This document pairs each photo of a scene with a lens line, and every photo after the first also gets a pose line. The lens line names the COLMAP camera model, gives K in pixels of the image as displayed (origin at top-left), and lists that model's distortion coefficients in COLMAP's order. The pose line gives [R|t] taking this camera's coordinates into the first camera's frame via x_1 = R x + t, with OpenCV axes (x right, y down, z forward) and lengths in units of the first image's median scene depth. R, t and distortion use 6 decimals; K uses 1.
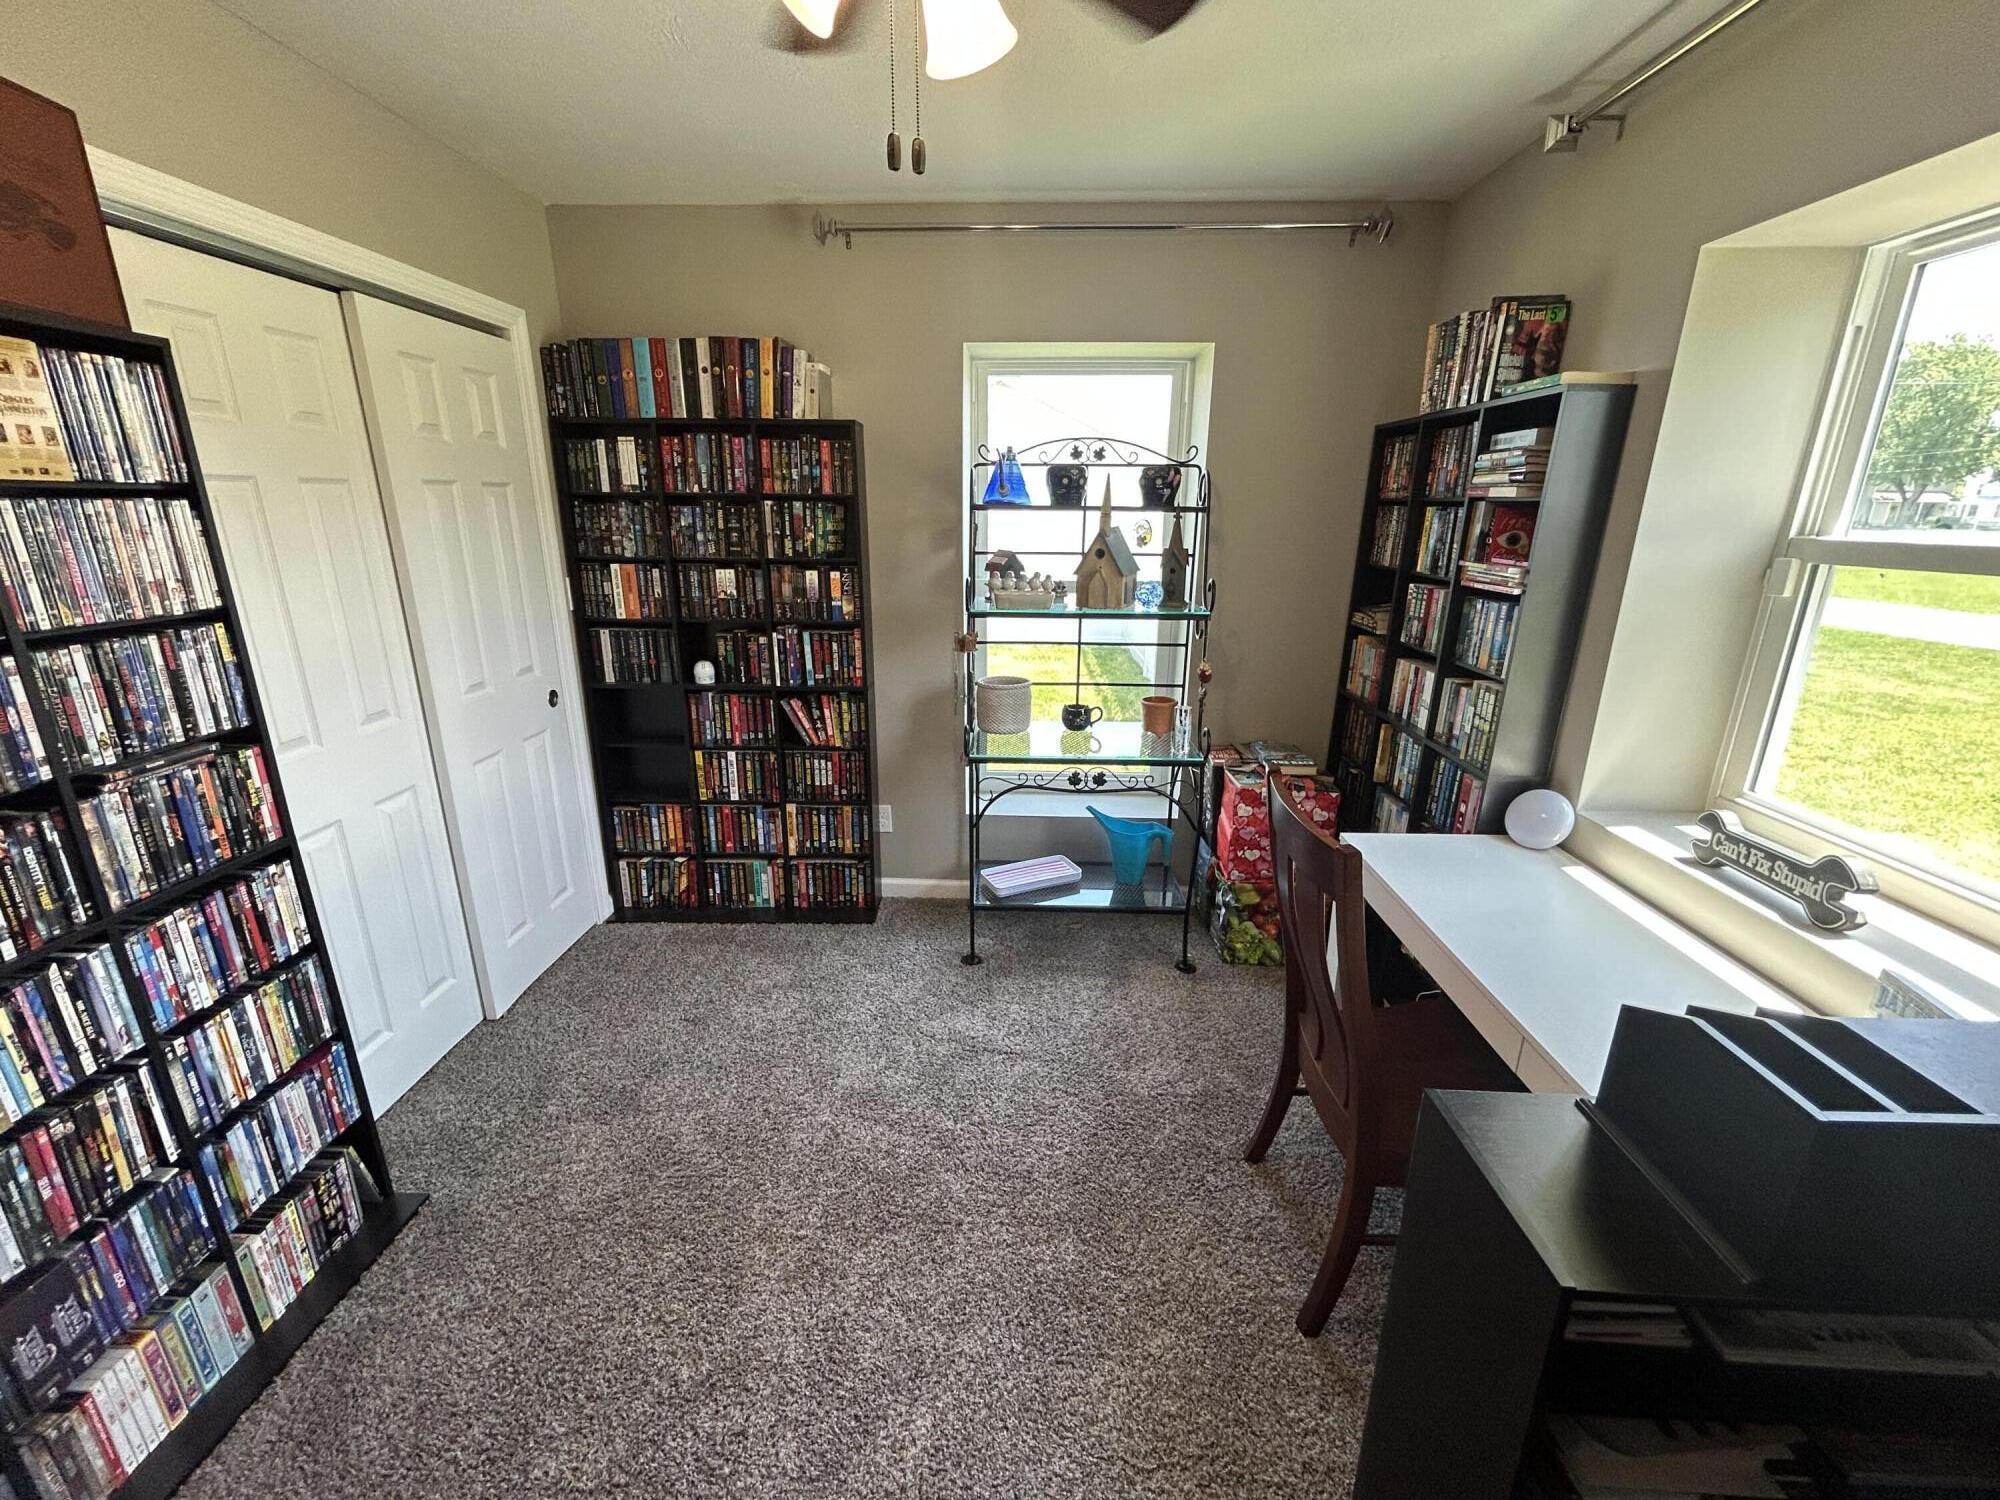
lens RADIAL K [[821.1, 0, 994.3], [0, 821.1, 745.5], [0, 0, 1]] dist [0.002765, 0.000567]
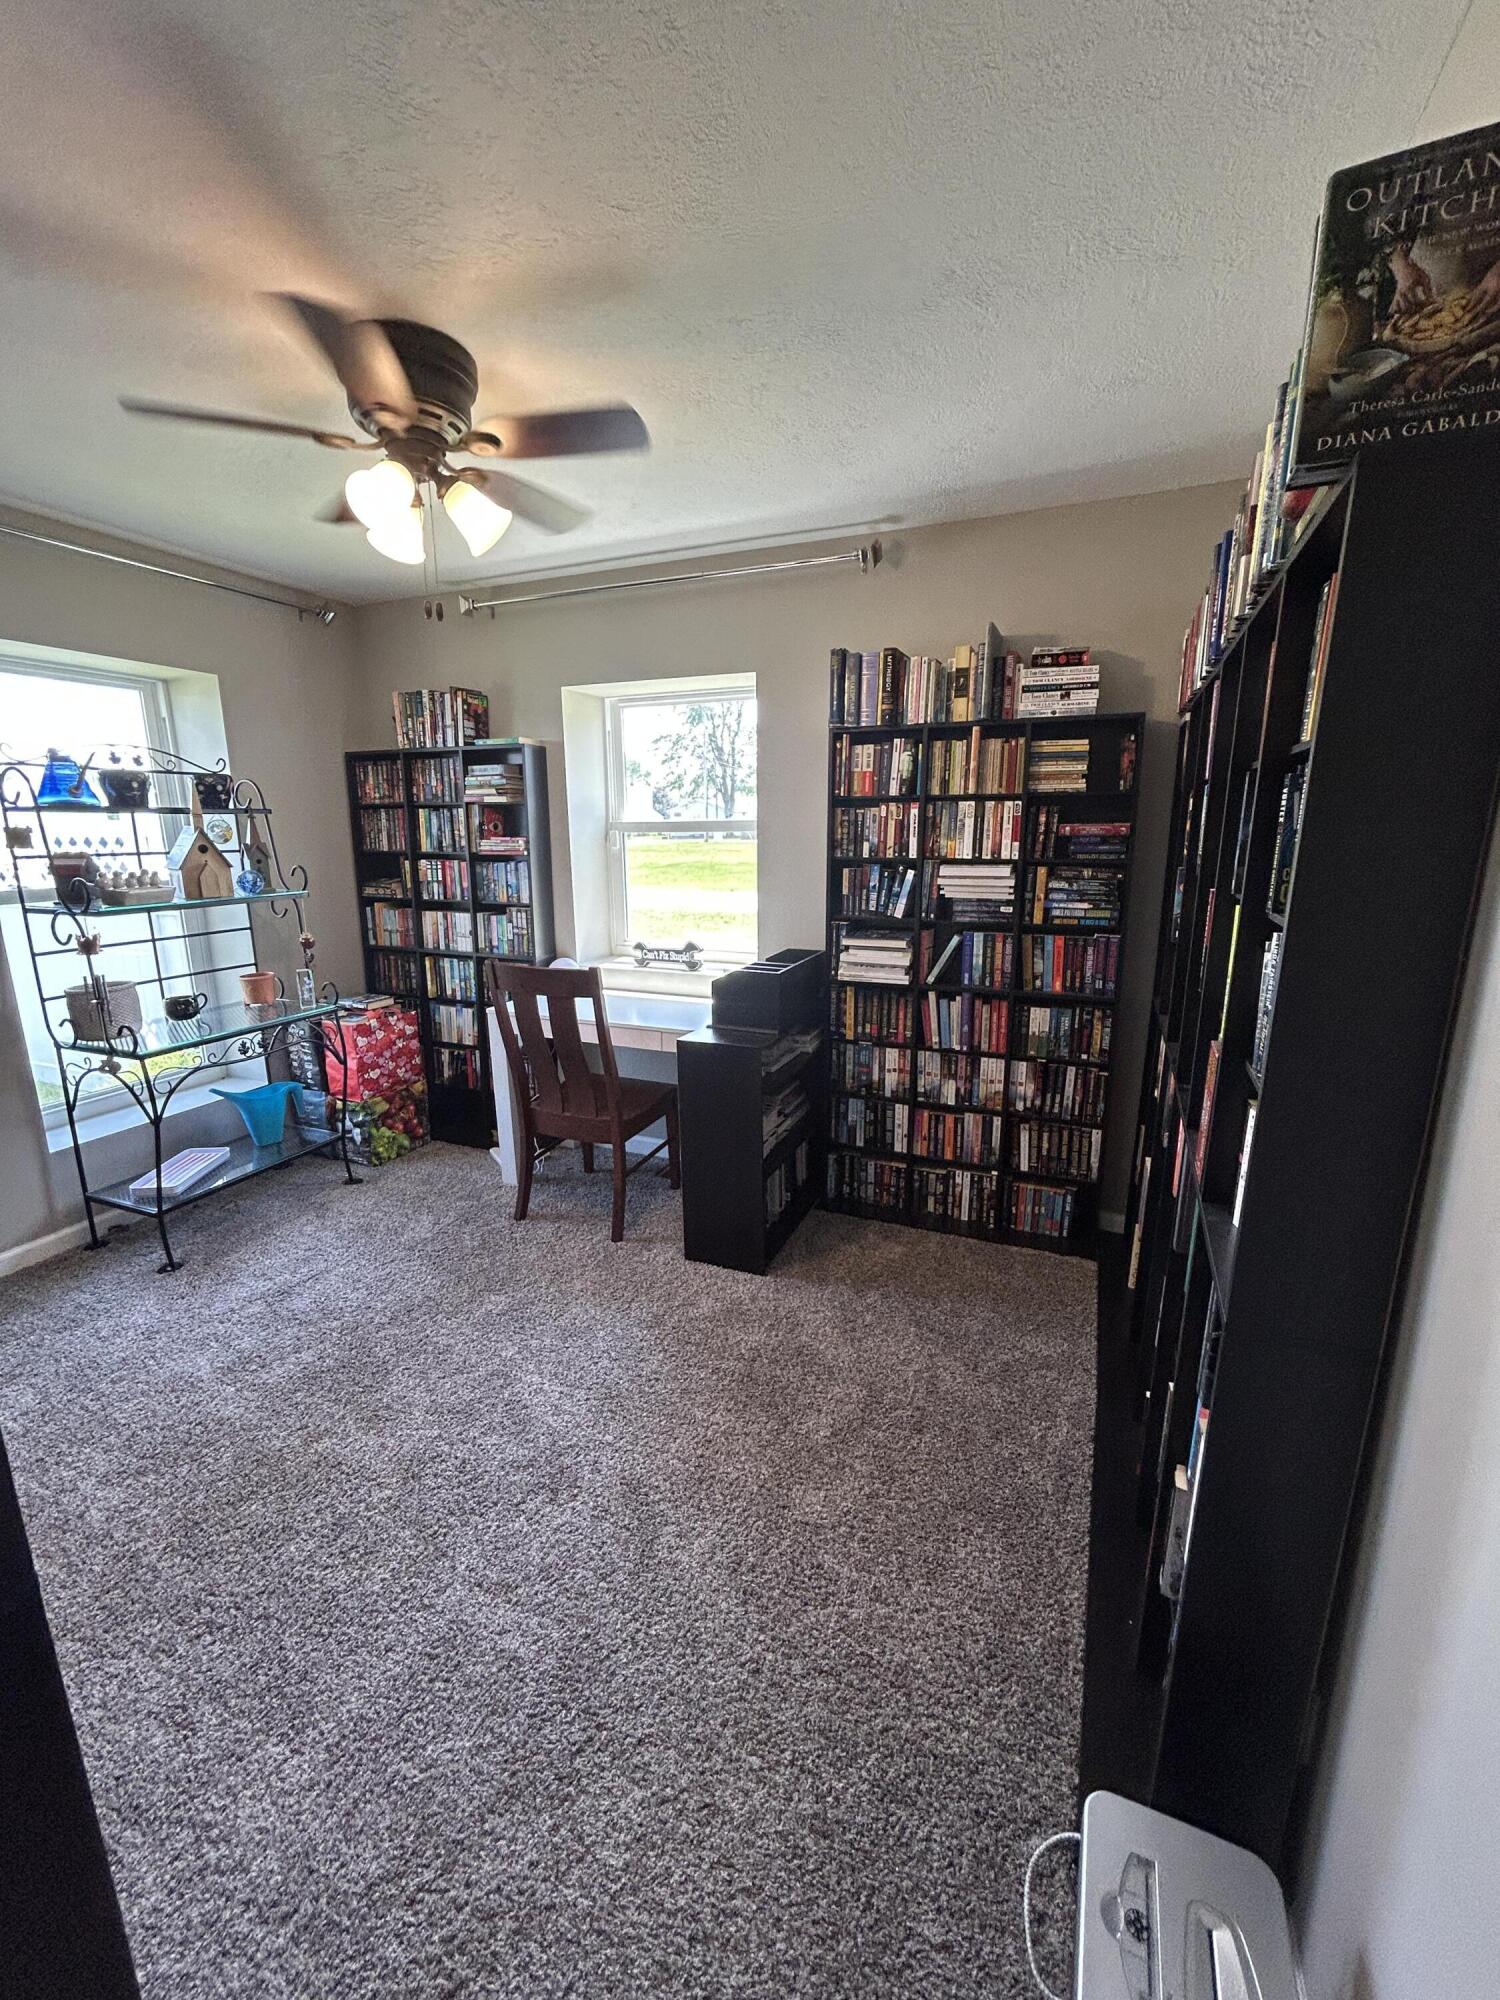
lens RADIAL K [[821.1, 0, 751.2], [0, 821.1, 1005.9], [0, 0, 1]] dist [0.002765, 0.000567]
pose [[0.357031, -0.215551, 0.908882, -0.686264], [0.272853, 0.954640, 0.119220, 0.041323], [-0.893353, 0.205426, 0.399650, -0.077721]]
